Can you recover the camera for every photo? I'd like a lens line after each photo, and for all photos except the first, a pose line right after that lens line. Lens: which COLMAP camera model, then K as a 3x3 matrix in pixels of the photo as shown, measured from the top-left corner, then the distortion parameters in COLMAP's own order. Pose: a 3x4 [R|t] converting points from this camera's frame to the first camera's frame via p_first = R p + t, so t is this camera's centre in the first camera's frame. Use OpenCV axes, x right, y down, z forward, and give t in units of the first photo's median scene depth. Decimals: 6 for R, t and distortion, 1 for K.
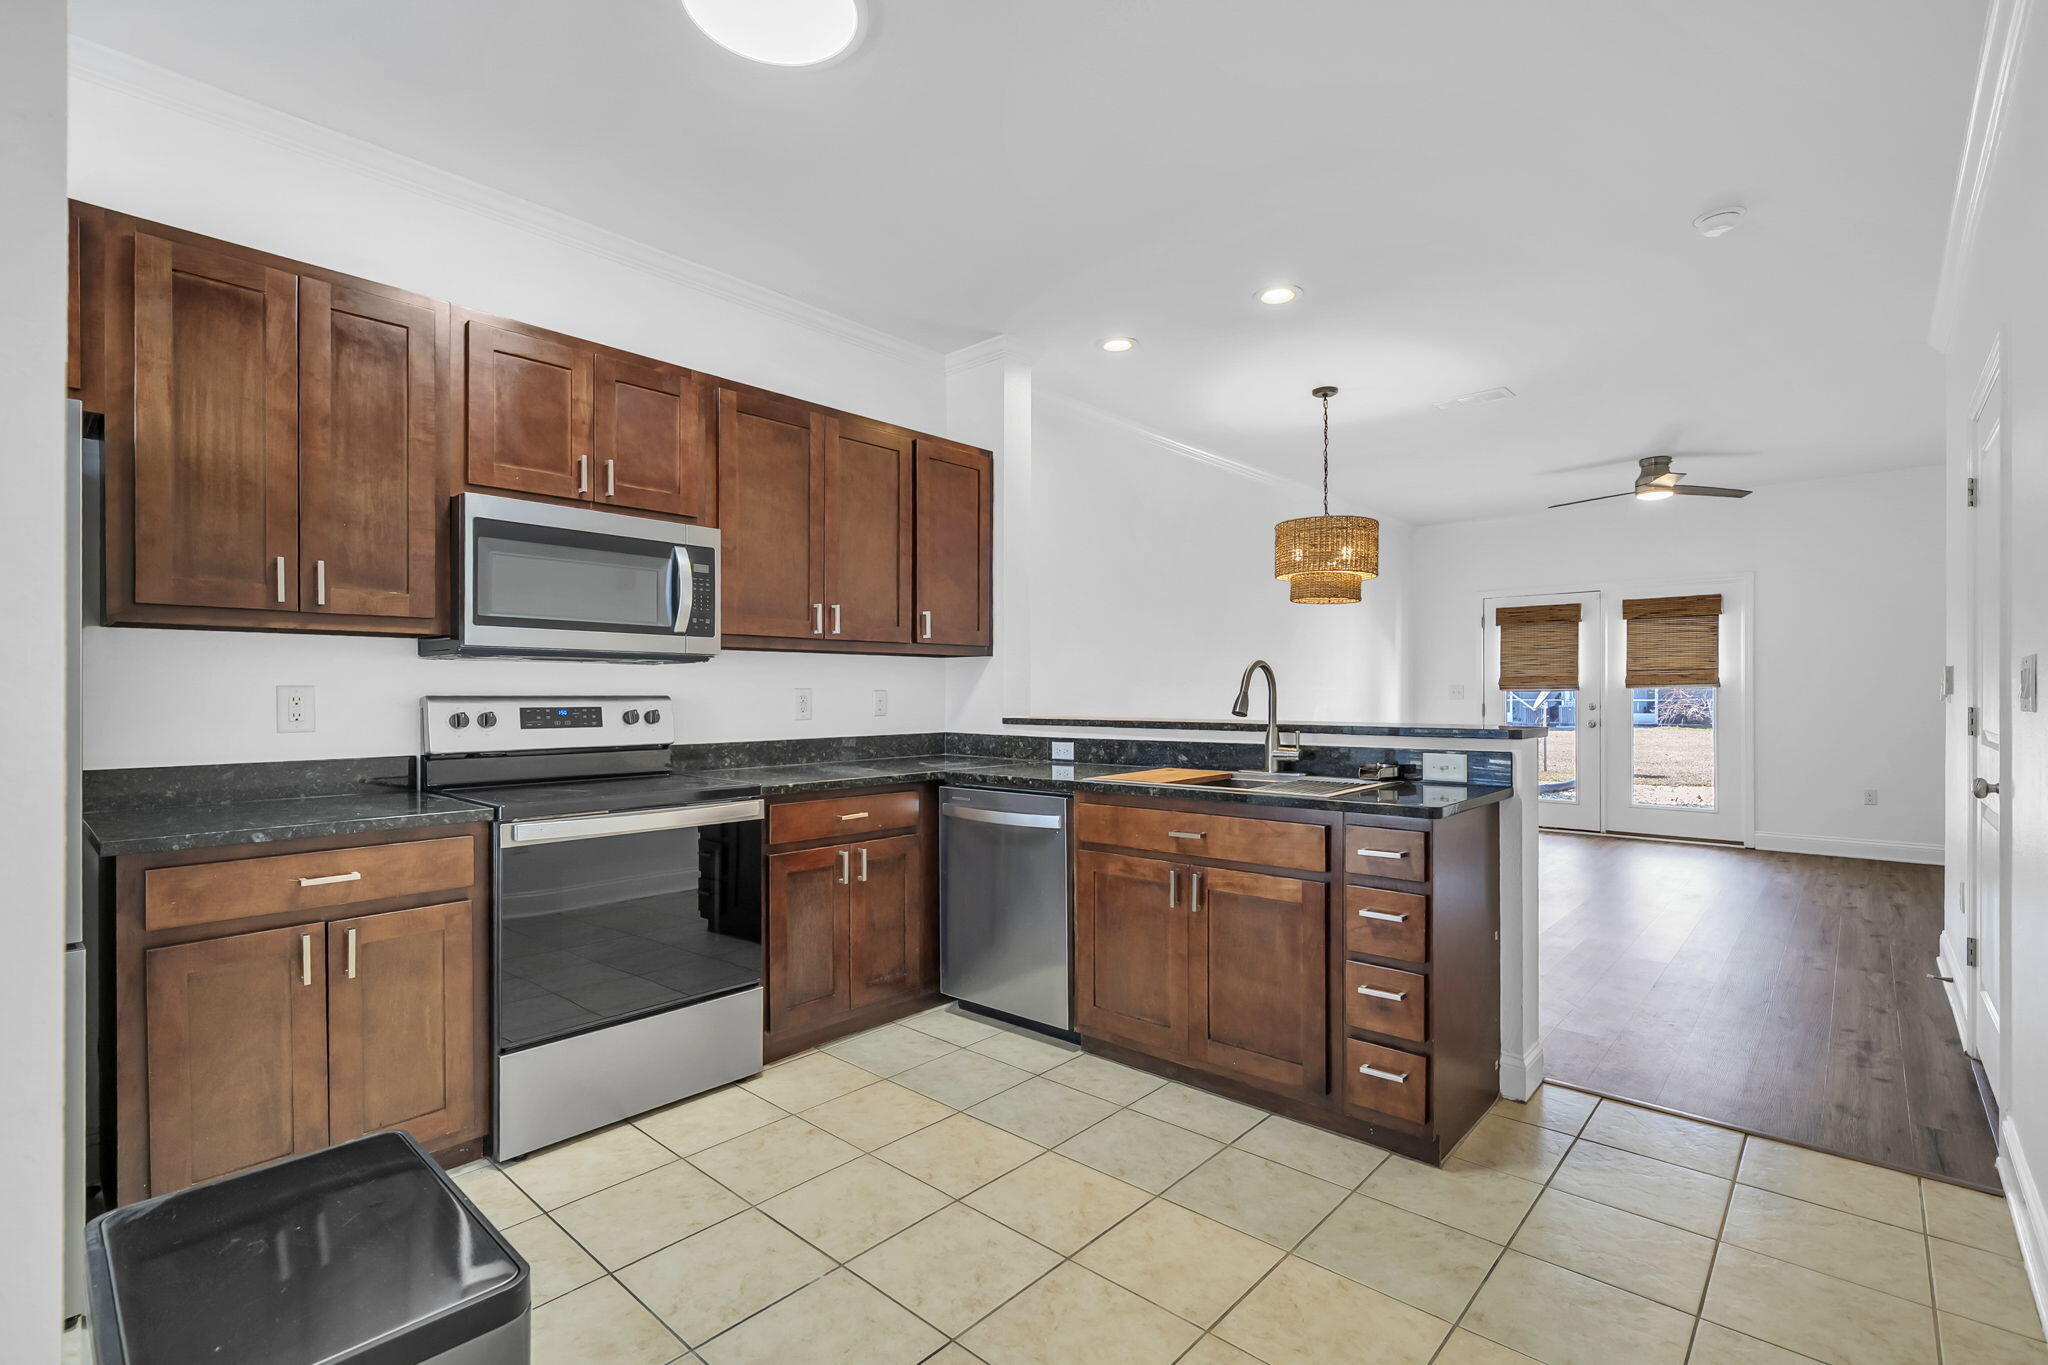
lens RADIAL K [[925.3, 0, 1007.5], [0, 925.3, 691.0], [0, 0, 1]] dist [-0.001947, 0.000288]
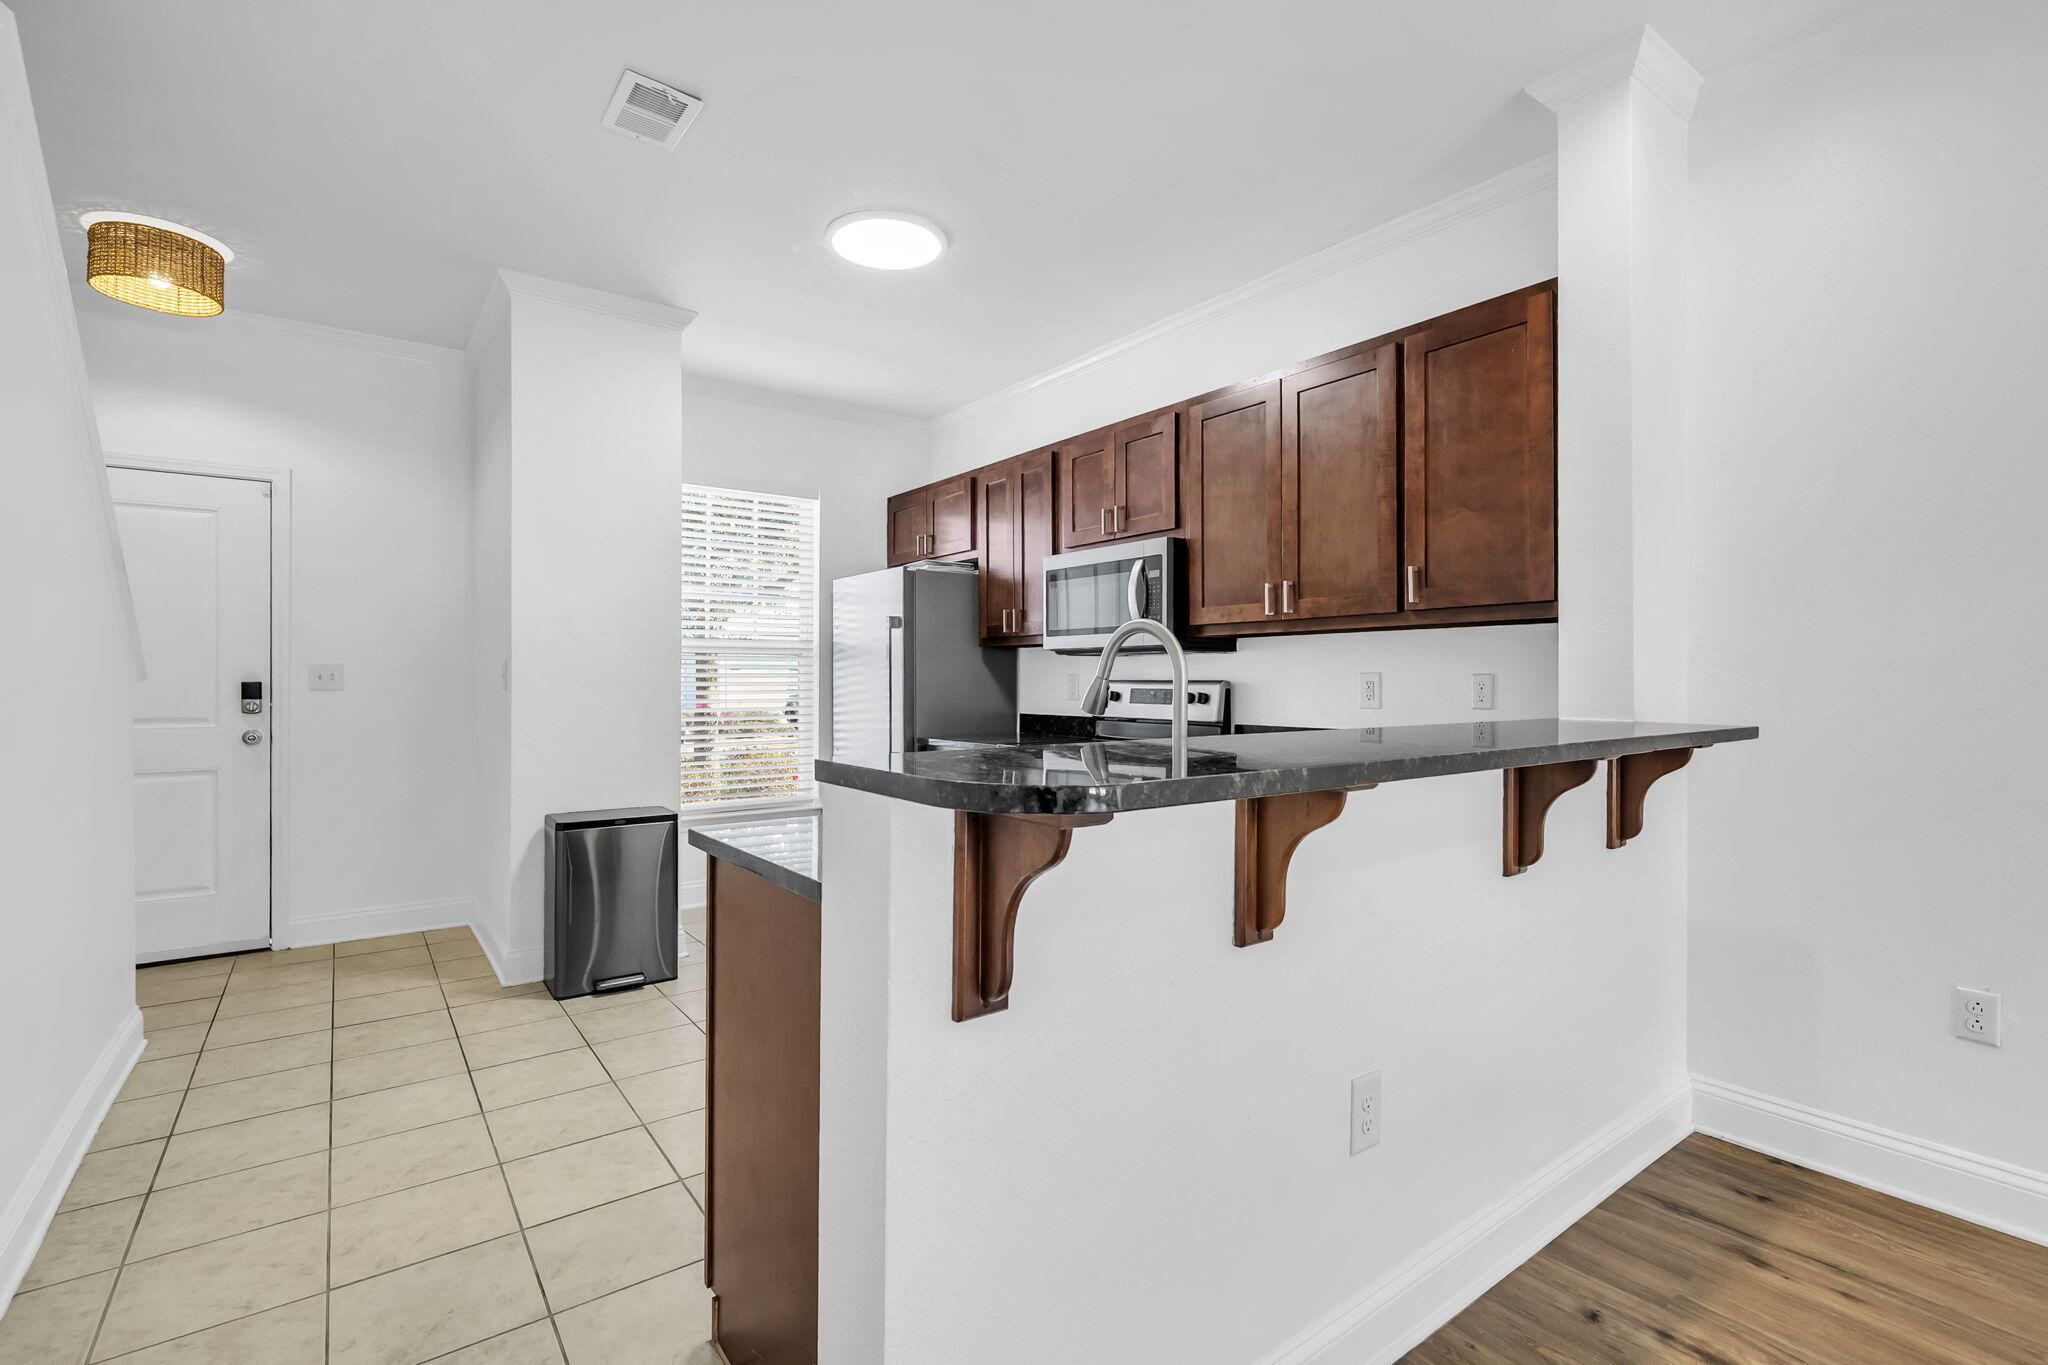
lens RADIAL K [[925.3, 0, 1029.8], [0, 925.3, 679.6], [0, 0, 1]] dist [-0.001947, 0.000288]
pose [[-0.184151, 0.001861, -0.982896, 0.868961], [0.002064, 0.999997, 0.001506, 0.002127], [0.982896, -0.001751, -0.184154, 1.058126]]
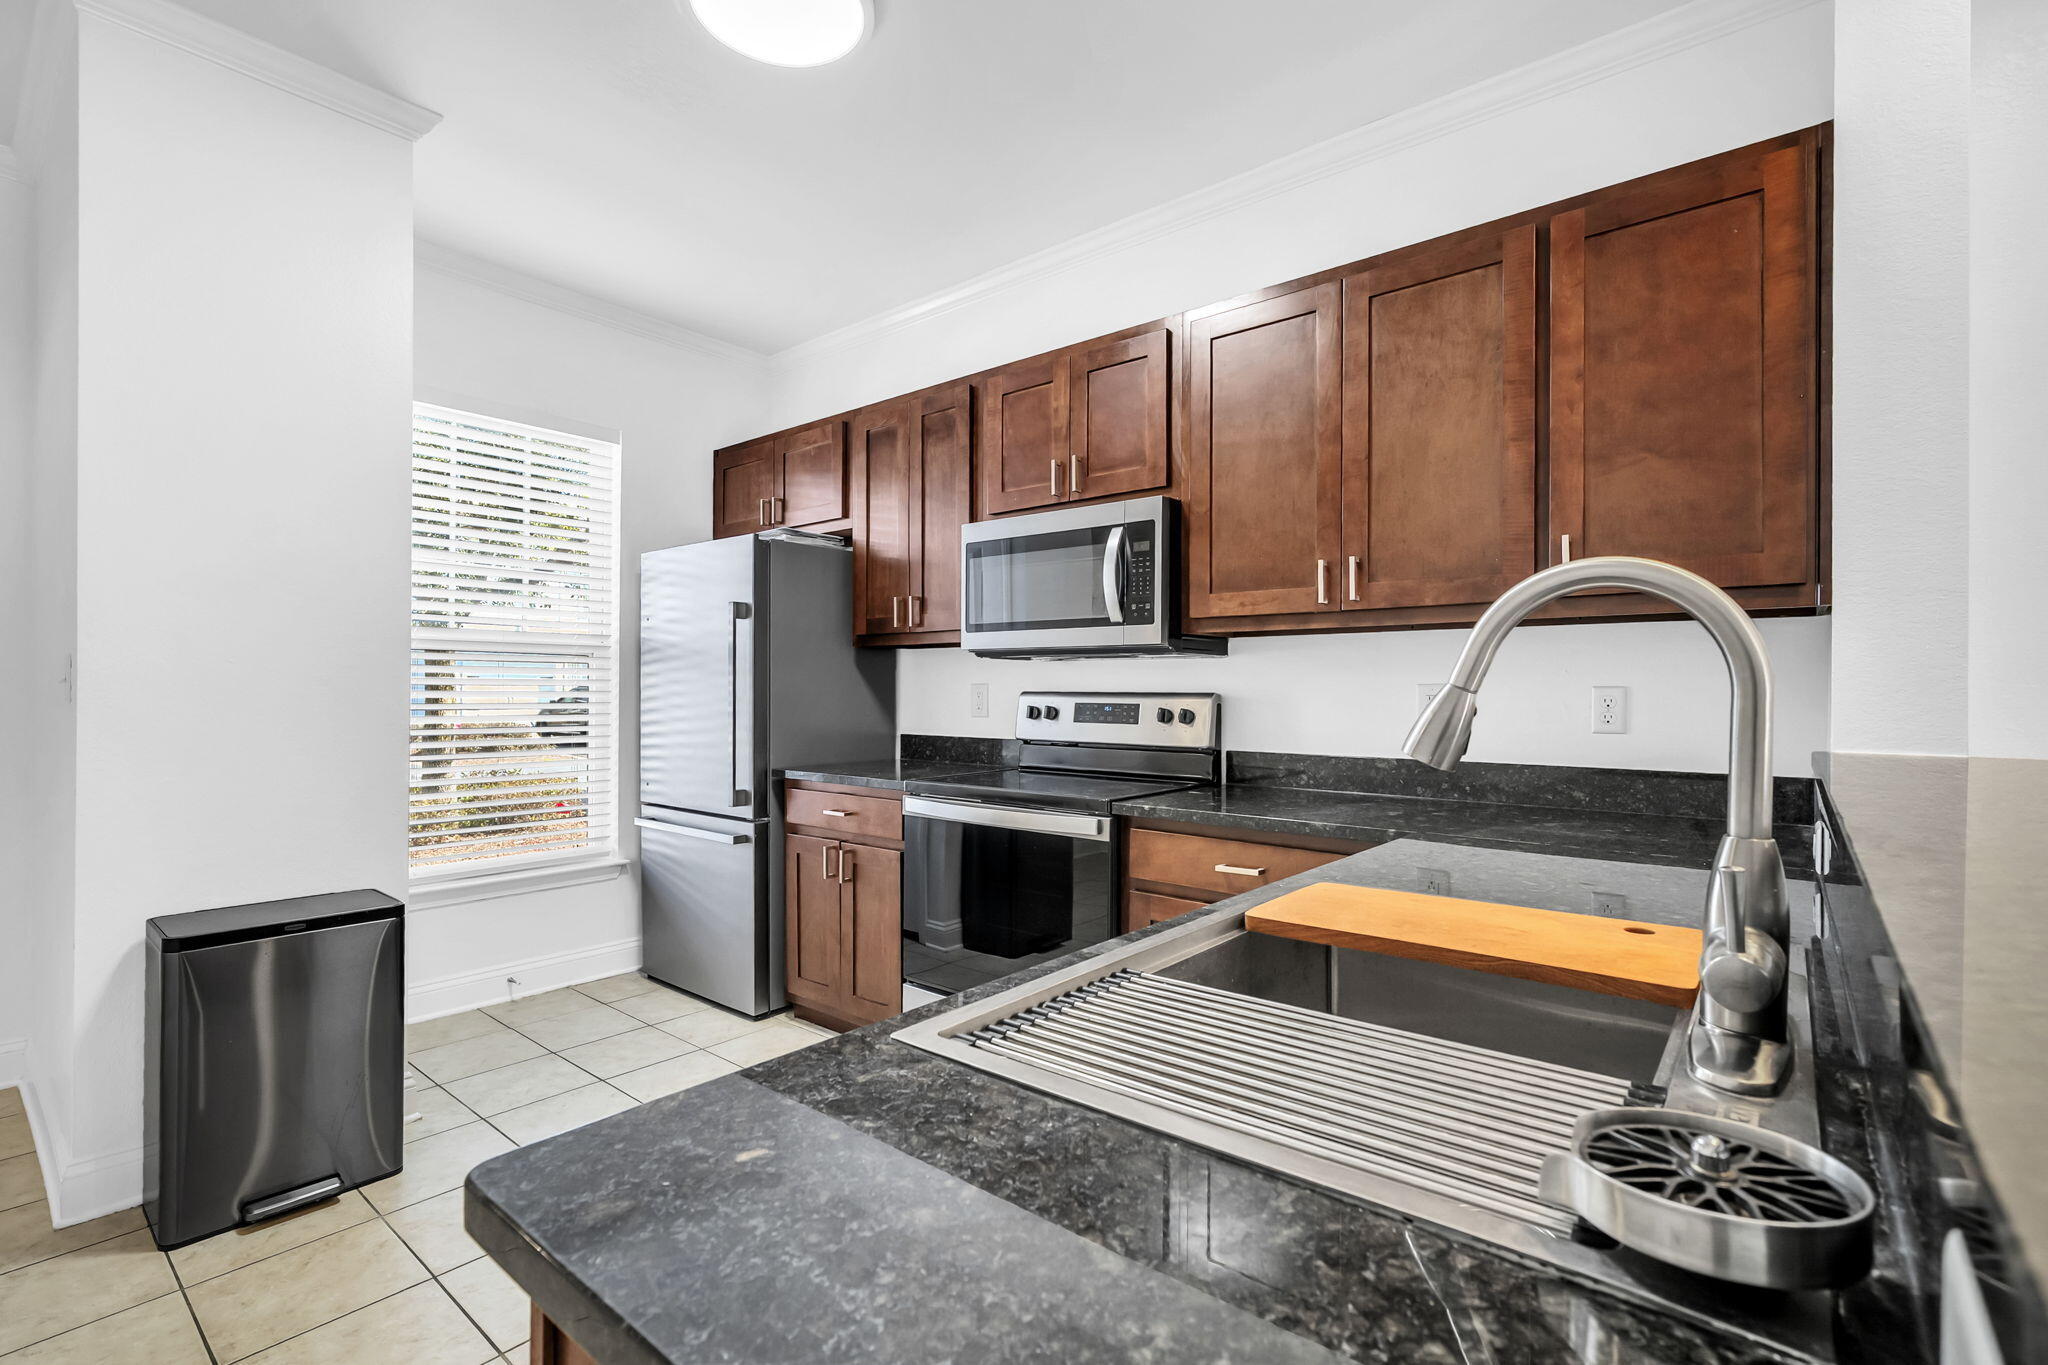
lens RADIAL K [[925.3, 0, 1021.4], [0, 925.3, 691.6], [0, 0, 1]] dist [-0.001947, 0.000288]
pose [[0.044500, 0.002074, -0.999007, 0.531851], [-0.003964, 0.999990, 0.001900, 0.002842], [0.999002, 0.003875, 0.044508, 0.846445]]
